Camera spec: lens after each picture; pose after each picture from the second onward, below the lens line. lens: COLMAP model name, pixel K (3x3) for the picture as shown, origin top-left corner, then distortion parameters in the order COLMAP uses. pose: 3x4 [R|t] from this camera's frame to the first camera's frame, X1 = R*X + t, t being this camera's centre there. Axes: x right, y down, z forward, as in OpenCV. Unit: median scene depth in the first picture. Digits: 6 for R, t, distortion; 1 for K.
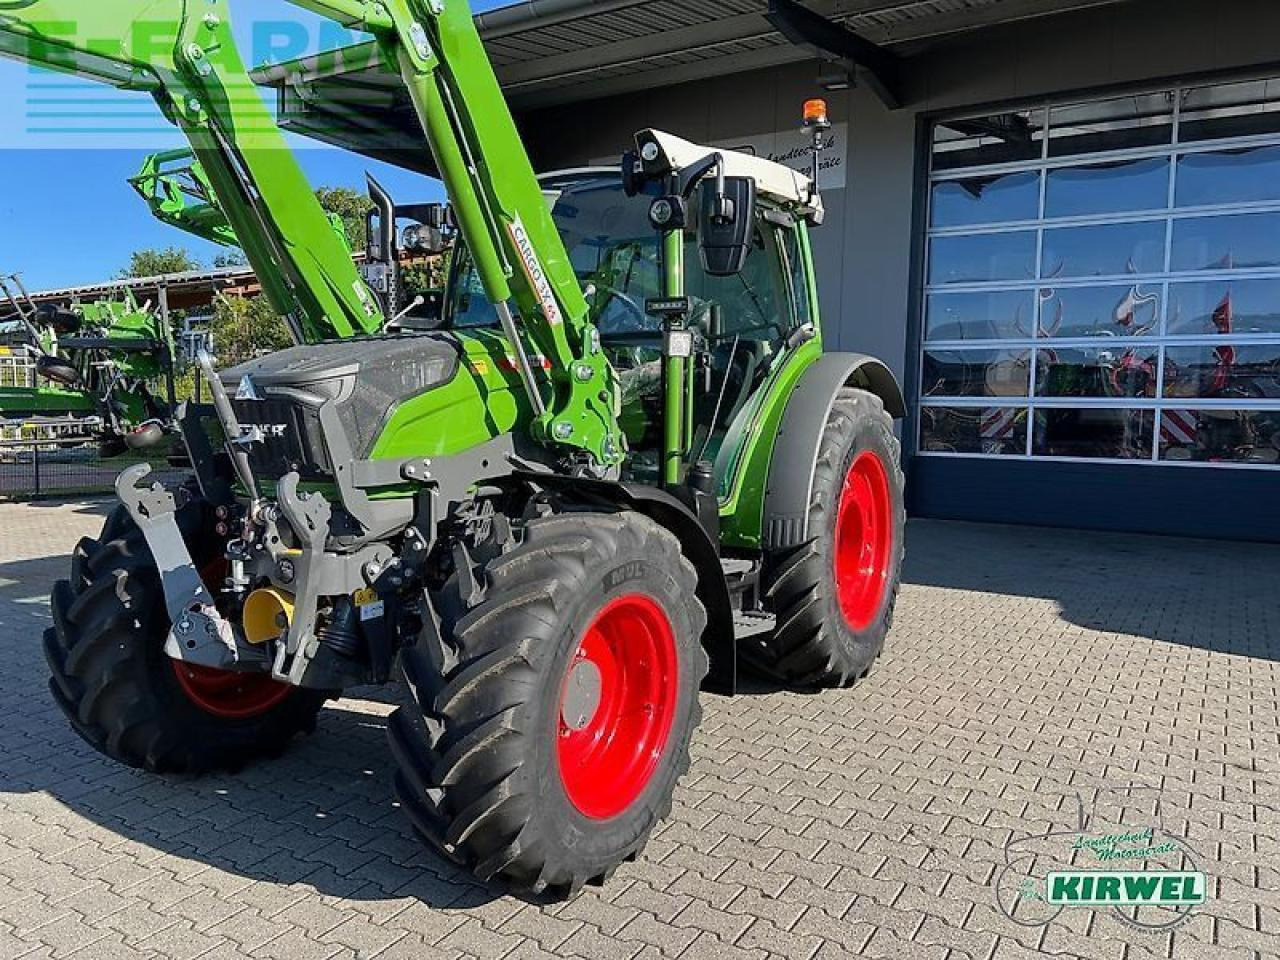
lens RADIAL K [[1003.2, 0, 661.0], [0, 1003.2, 466.8], [0, 0, 1]] dist [0.053186, -0.022069]
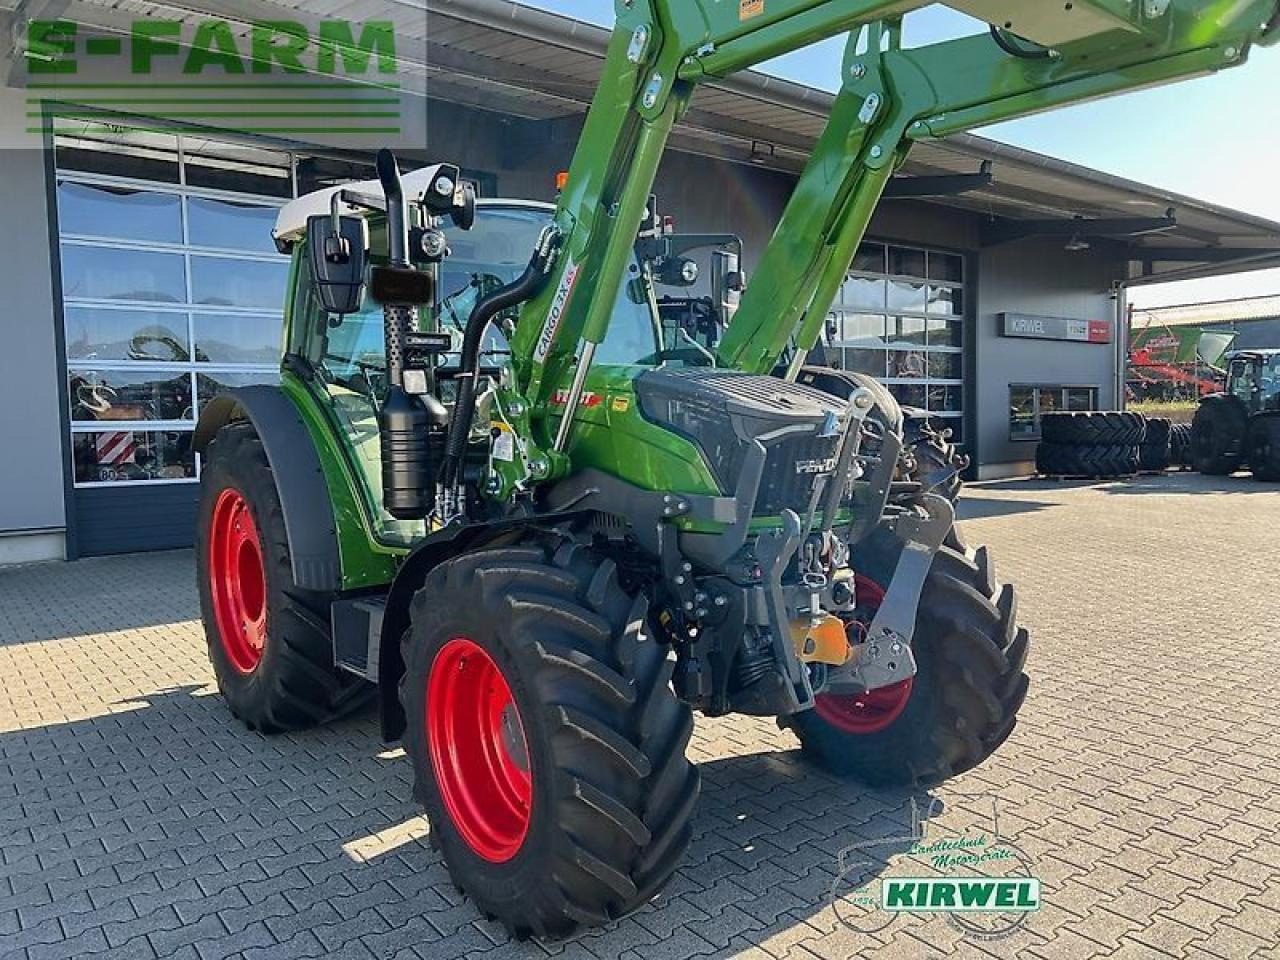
lens RADIAL K [[1003.2, 0, 627.0], [0, 1003.2, 444.0], [0, 0, 1]] dist [0.053186, -0.022069]
pose [[0.443275, -0.036049, 0.895660, -0.325359], [0.073400, 0.997295, 0.003812, -0.017199], [-0.893375, 0.064052, 0.444722, 0.163862]]
